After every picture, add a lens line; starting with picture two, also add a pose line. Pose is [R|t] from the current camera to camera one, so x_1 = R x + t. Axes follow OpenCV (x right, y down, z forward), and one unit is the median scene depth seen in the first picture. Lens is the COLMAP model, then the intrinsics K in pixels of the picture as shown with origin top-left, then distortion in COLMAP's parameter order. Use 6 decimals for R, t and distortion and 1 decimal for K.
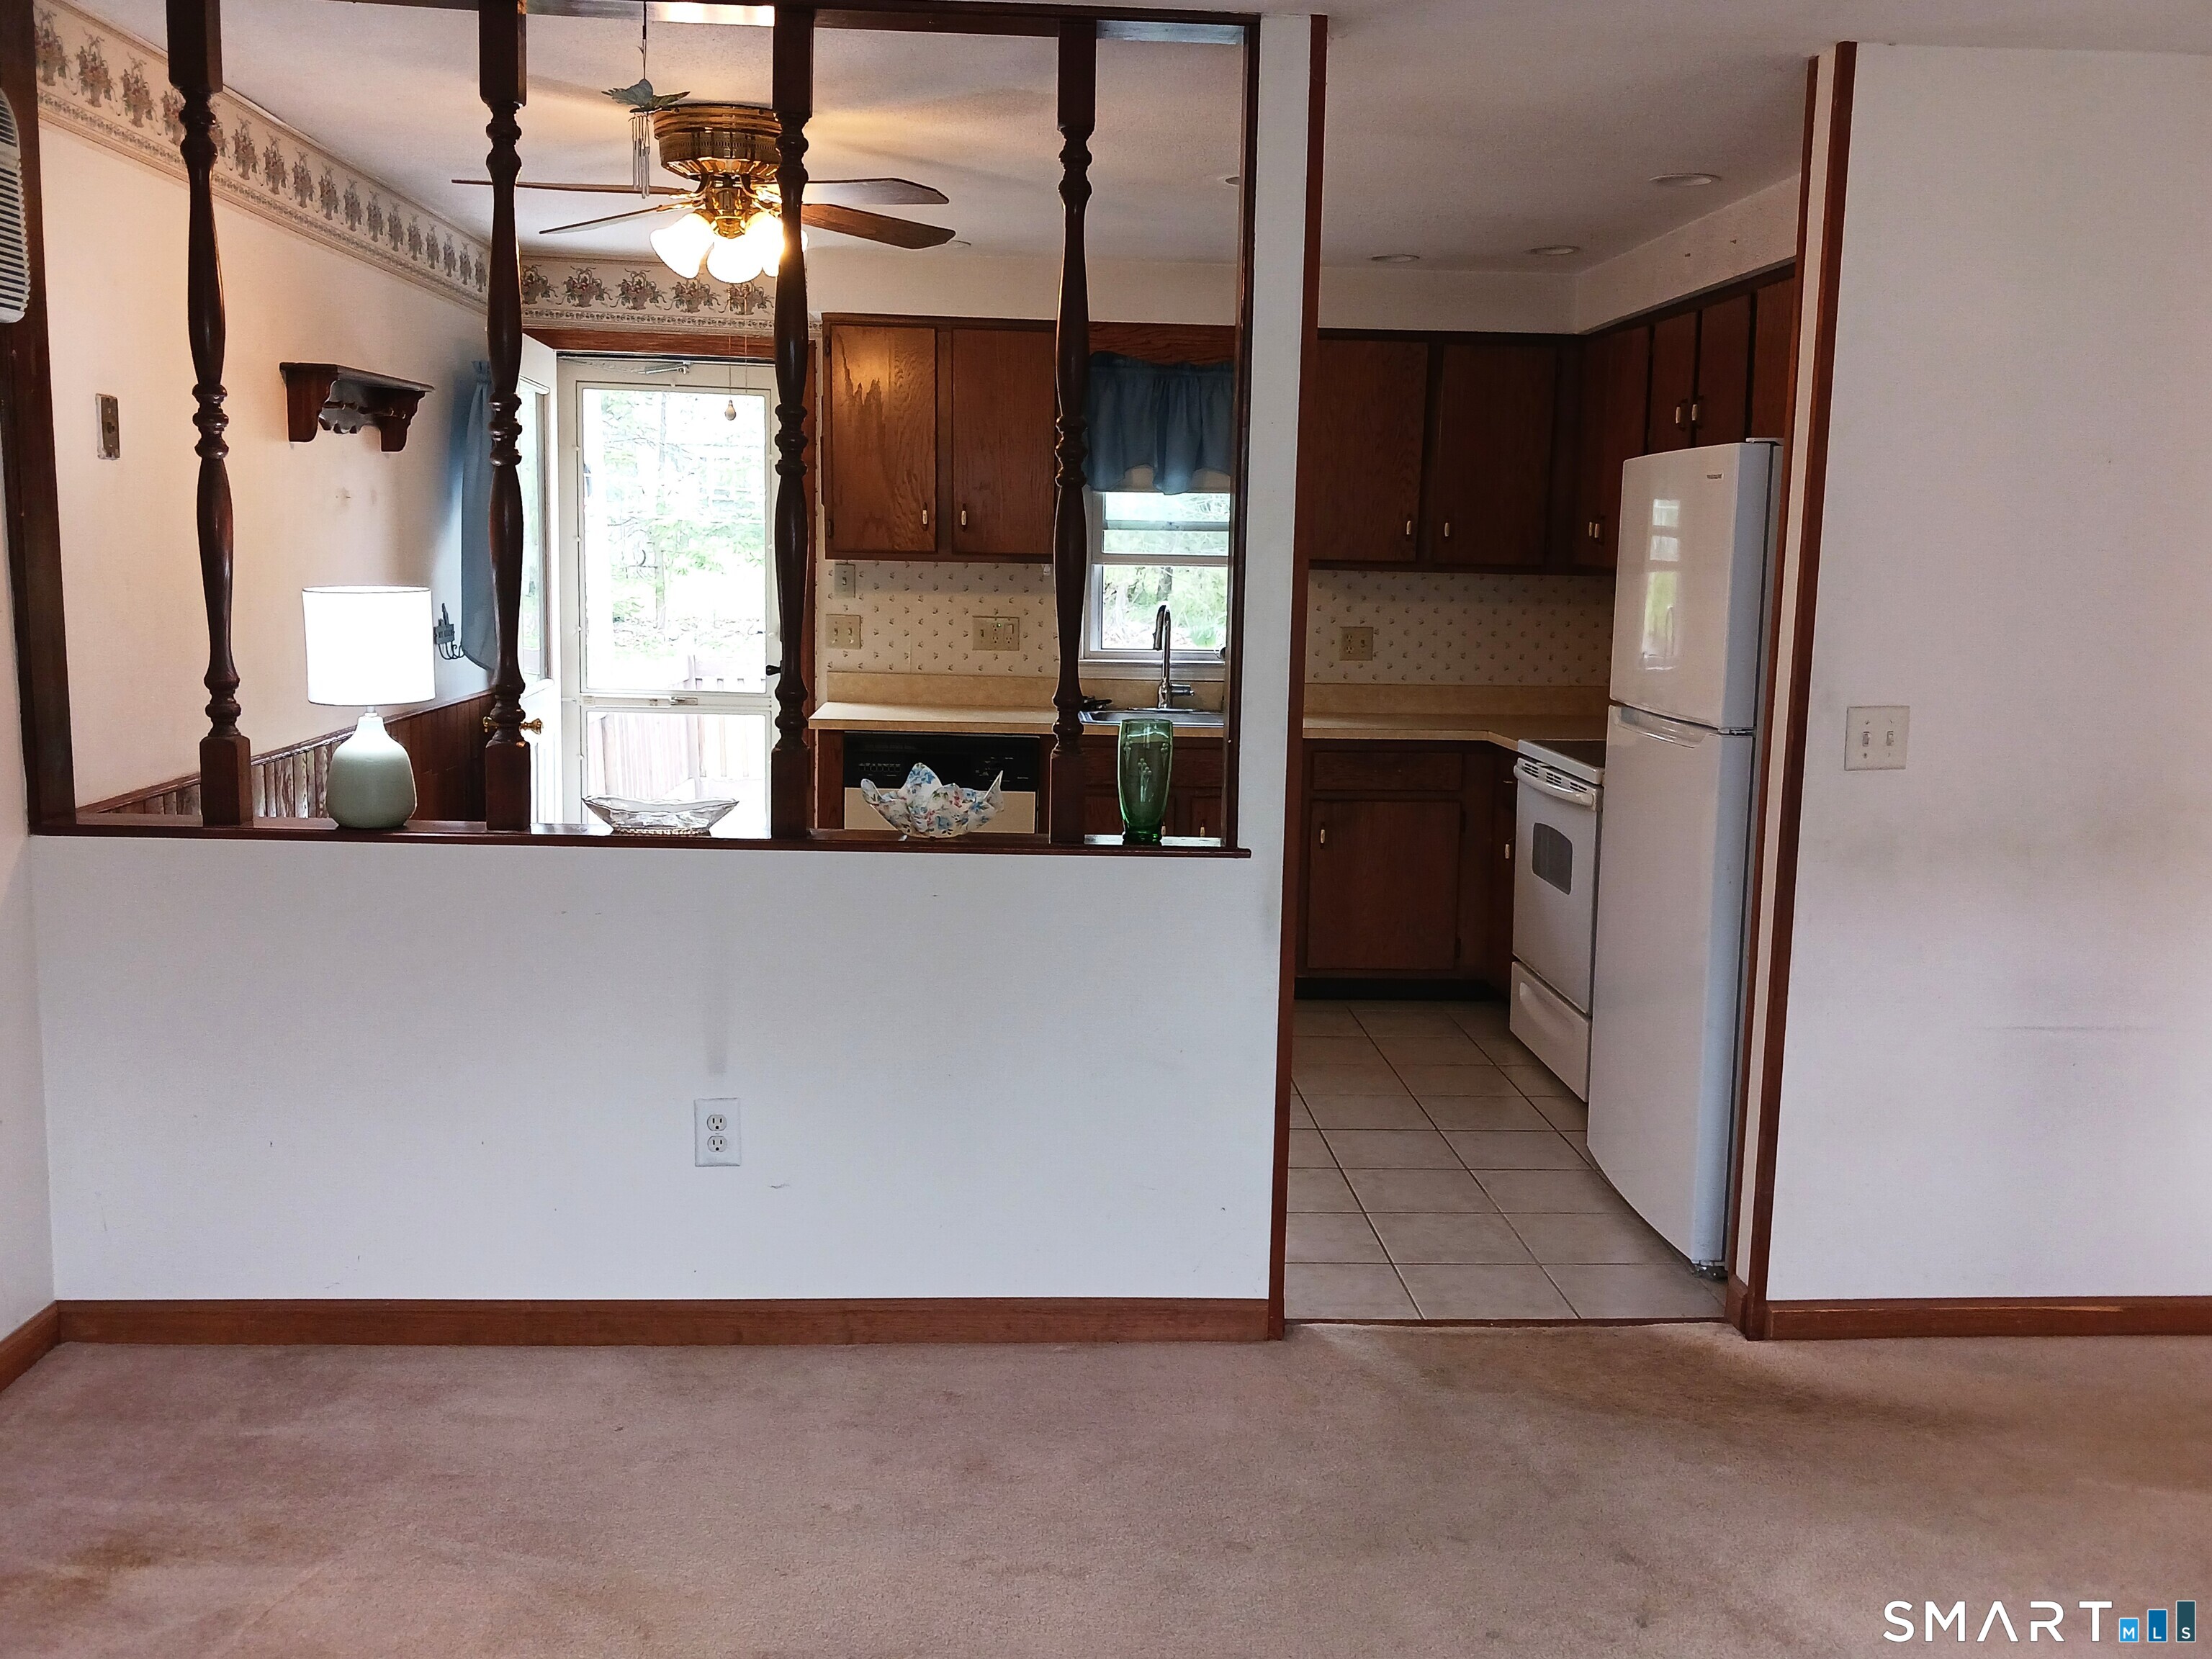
lens RADIAL K [[1774.7, 0, 1113.3], [0, 1774.7, 818.4], [0, 0, 1]] dist [-0.007692, -0.022878]
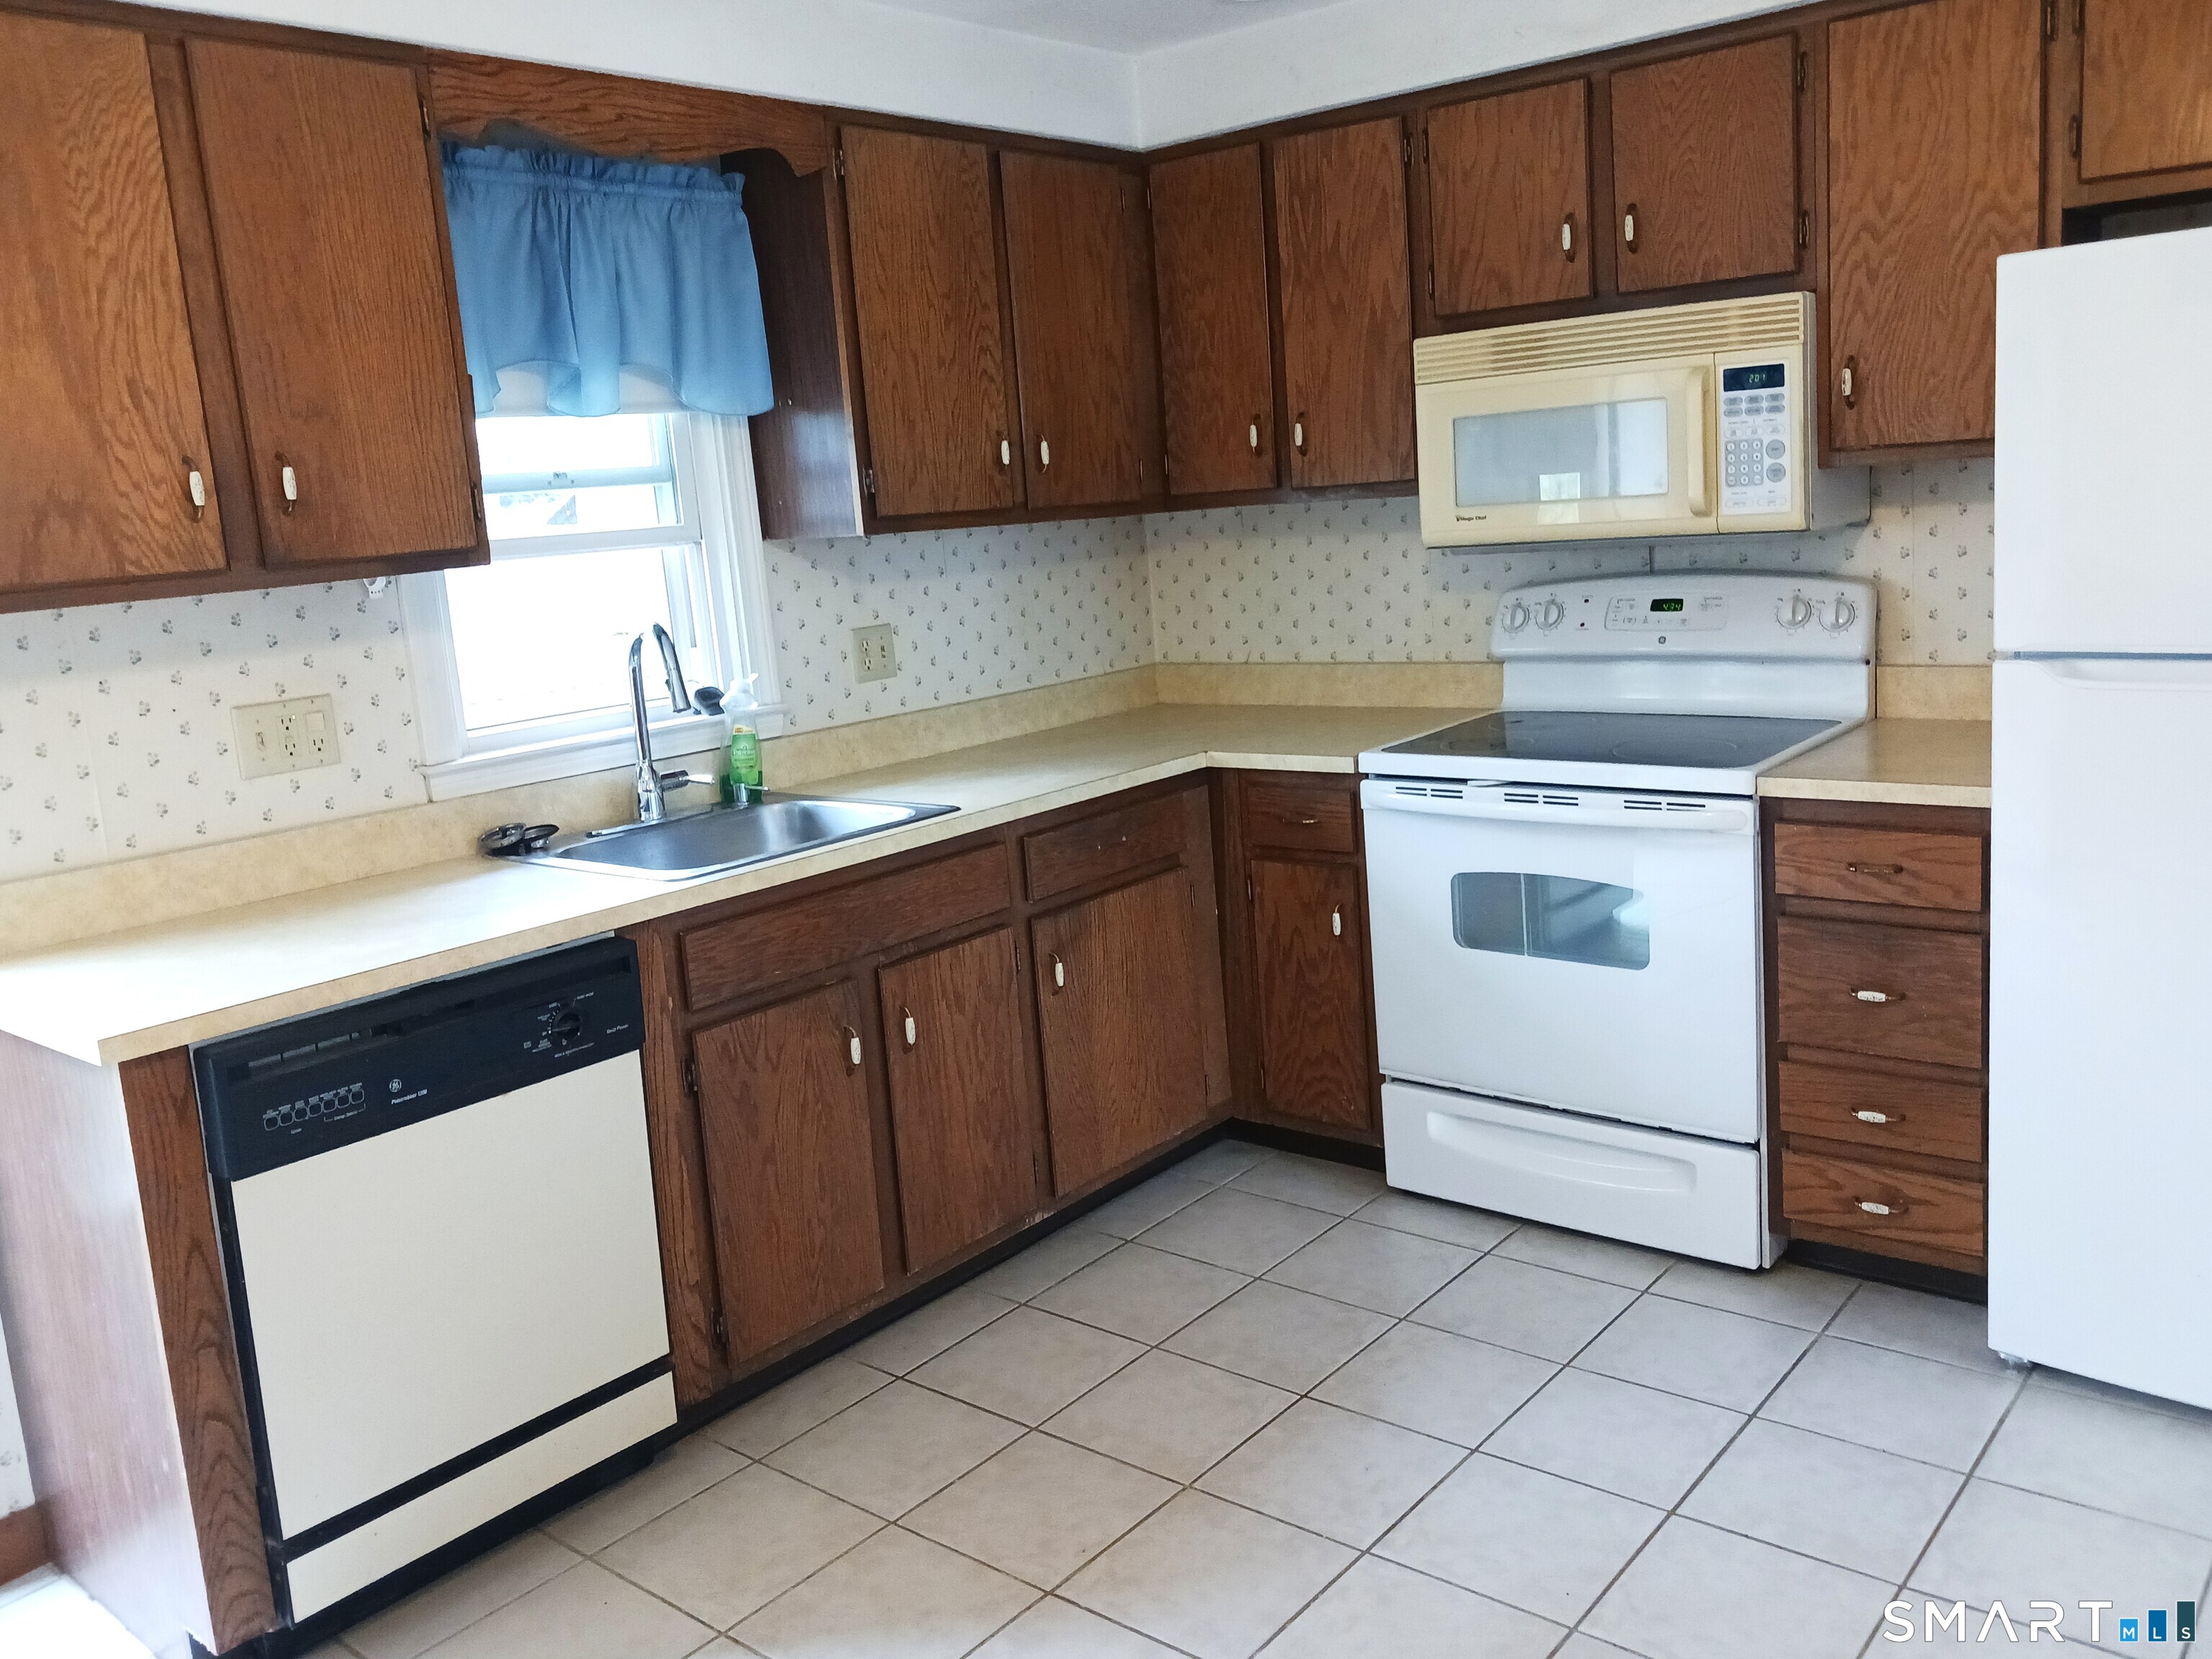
lens RADIAL K [[1774.7, 0, 1097.6], [0, 1774.7, 818.8], [0, 0, 1]] dist [-0.007692, -0.022878]
pose [[0.674546, -0.202889, 0.709806, -0.257362], [0.194284, 0.976387, 0.094455, -0.086118], [-0.712209, 0.074190, 0.698036, 0.527504]]
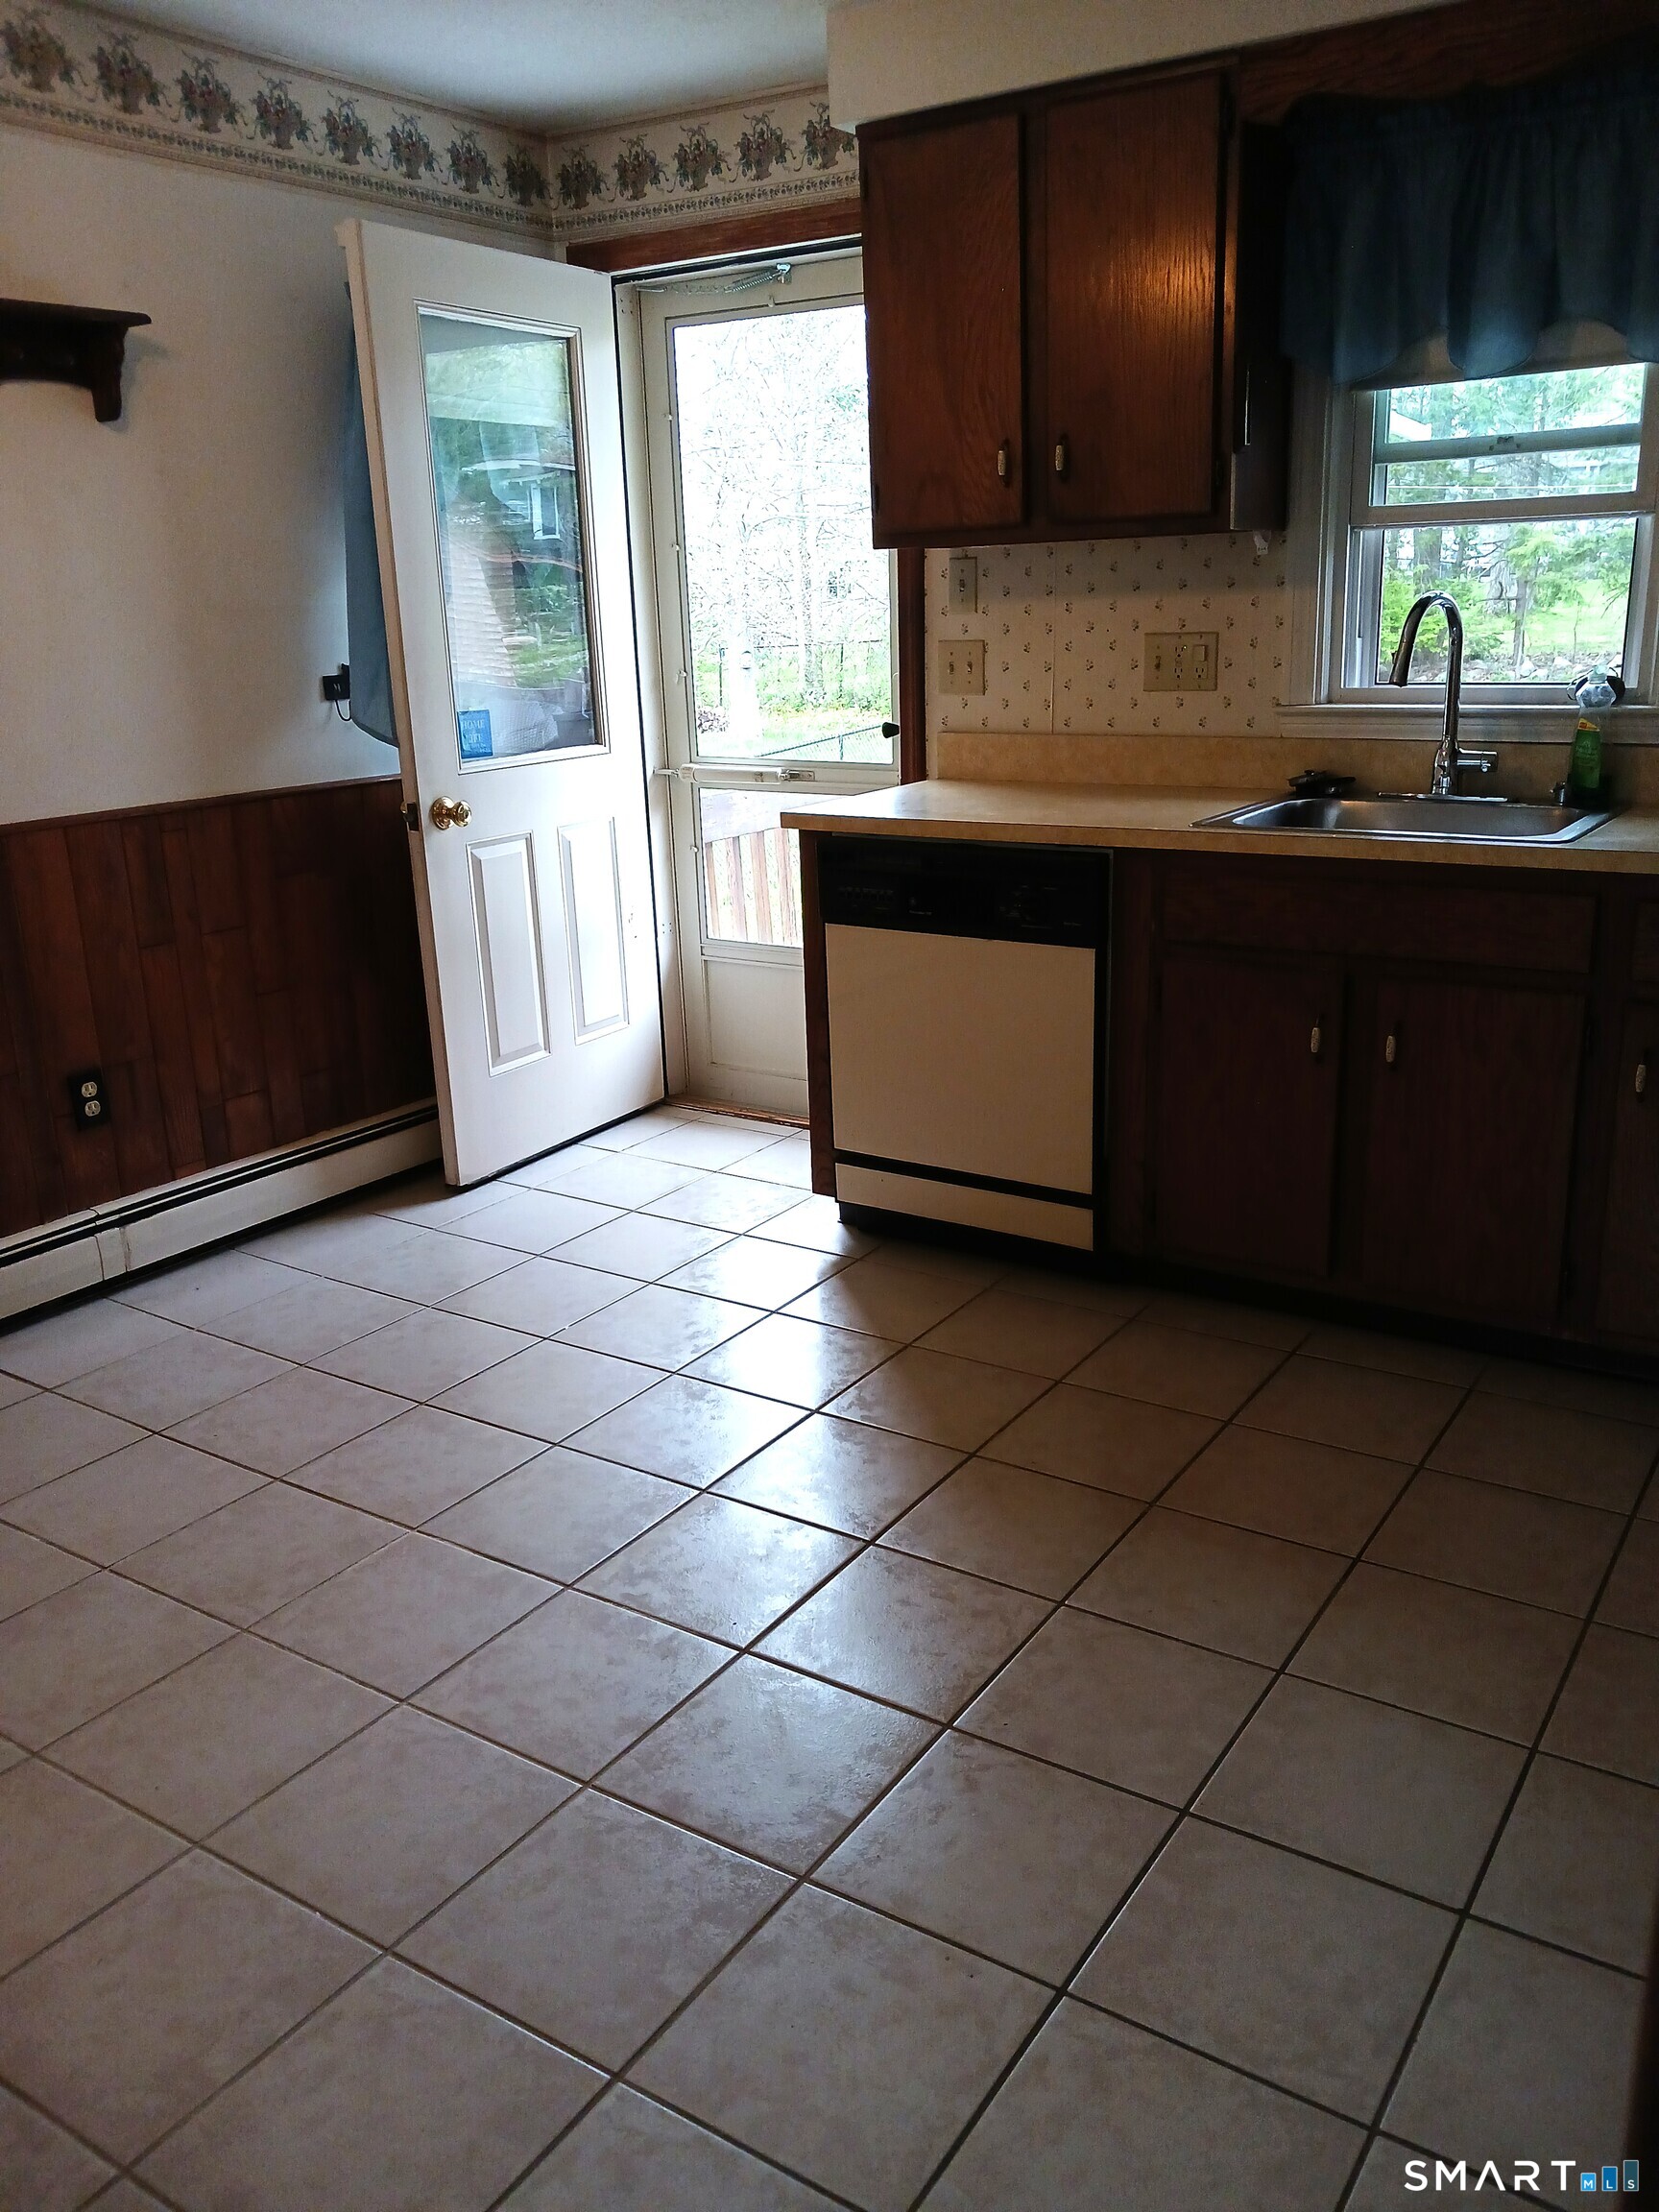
lens RADIAL K [[1774.7, 0, 847.8], [0, 1774.7, 1113.2], [0, 0, 1]] dist [-0.007692, -0.022878]
pose [[0.812370, 0.112286, -0.572230, 0.198804], [-0.032908, 0.988550, 0.147262, -0.039410], [0.582213, -0.100800, 0.806763, 0.445431]]
